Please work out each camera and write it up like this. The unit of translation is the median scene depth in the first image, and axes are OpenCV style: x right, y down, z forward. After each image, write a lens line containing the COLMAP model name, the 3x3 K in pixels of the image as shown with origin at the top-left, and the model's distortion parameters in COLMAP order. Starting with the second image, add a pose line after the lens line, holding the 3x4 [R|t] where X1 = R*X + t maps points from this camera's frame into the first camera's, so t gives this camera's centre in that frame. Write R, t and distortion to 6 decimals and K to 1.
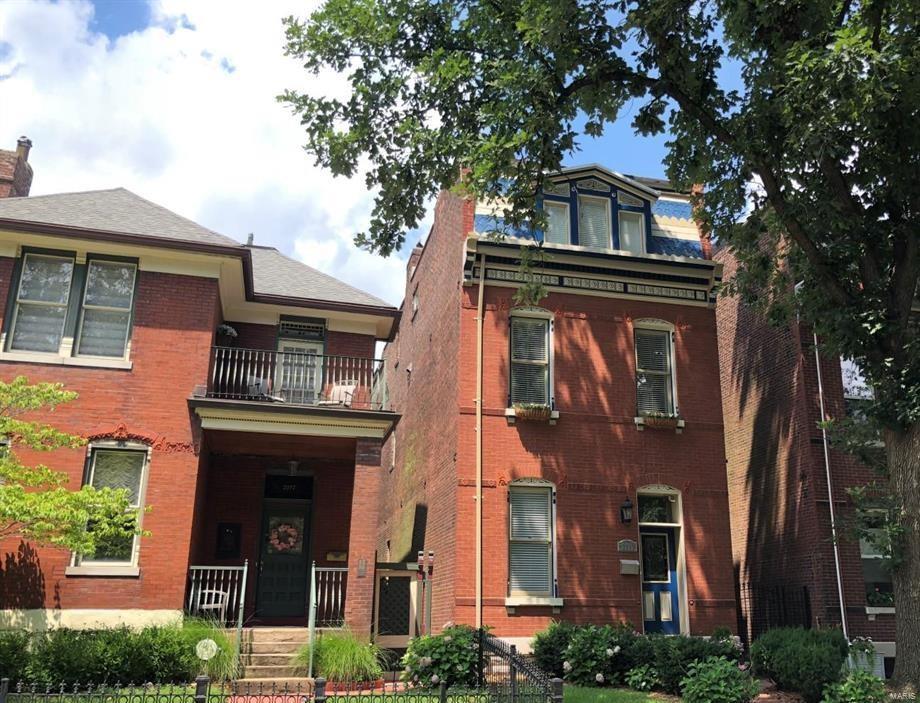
lens RADIAL K [[855.7, 0, 460.5], [0, 855.7, 355.2], [0, 0, 1]] dist [0.019073, 0.000000]
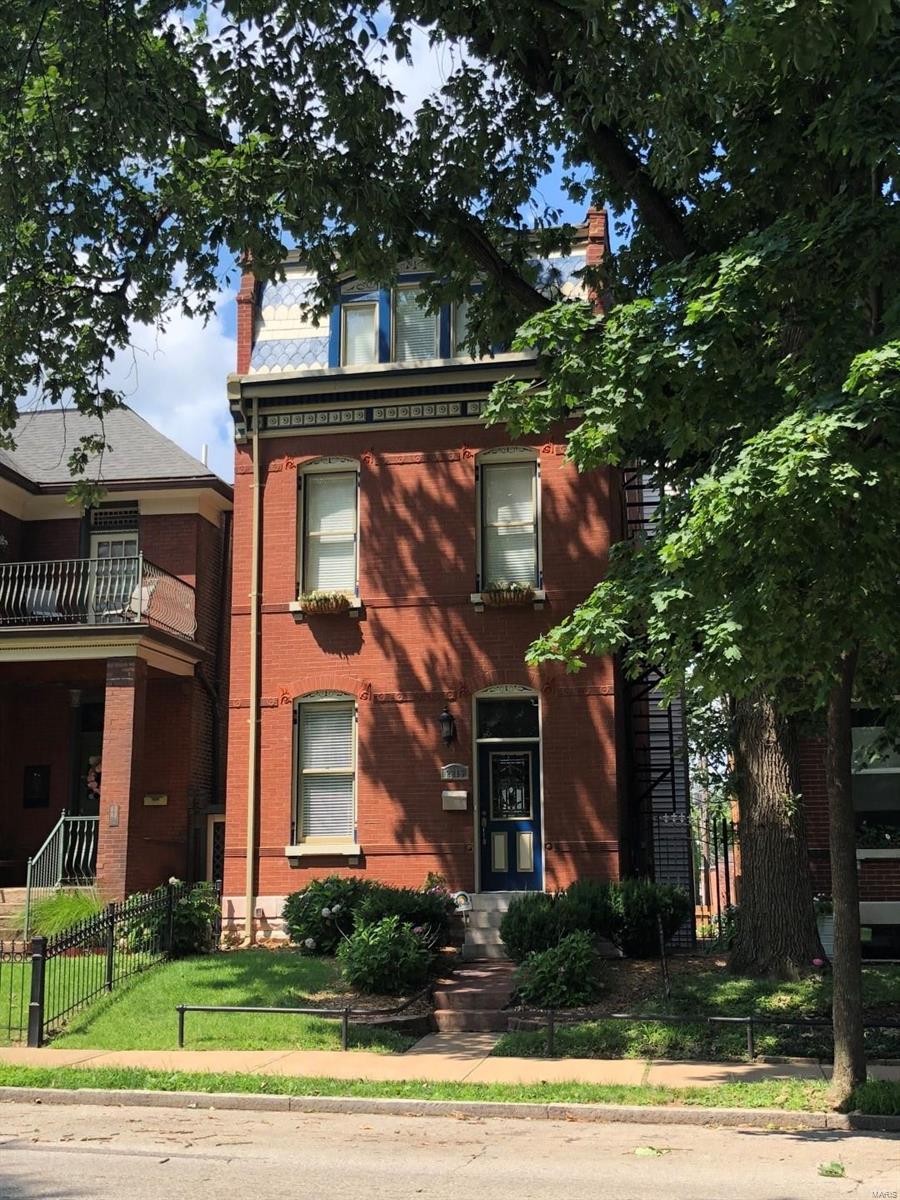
lens RADIAL K [[1425.5, 0, 450.0], [0, 1425.5, 594.6], [0, 0, 1]] dist [0.001304, 0.000000]
pose [[0.911602, -0.093790, -0.400232, 0.678911], [0.136966, 0.987291, 0.080604, -0.026122], [0.387586, -0.128297, 0.912862, -0.093510]]
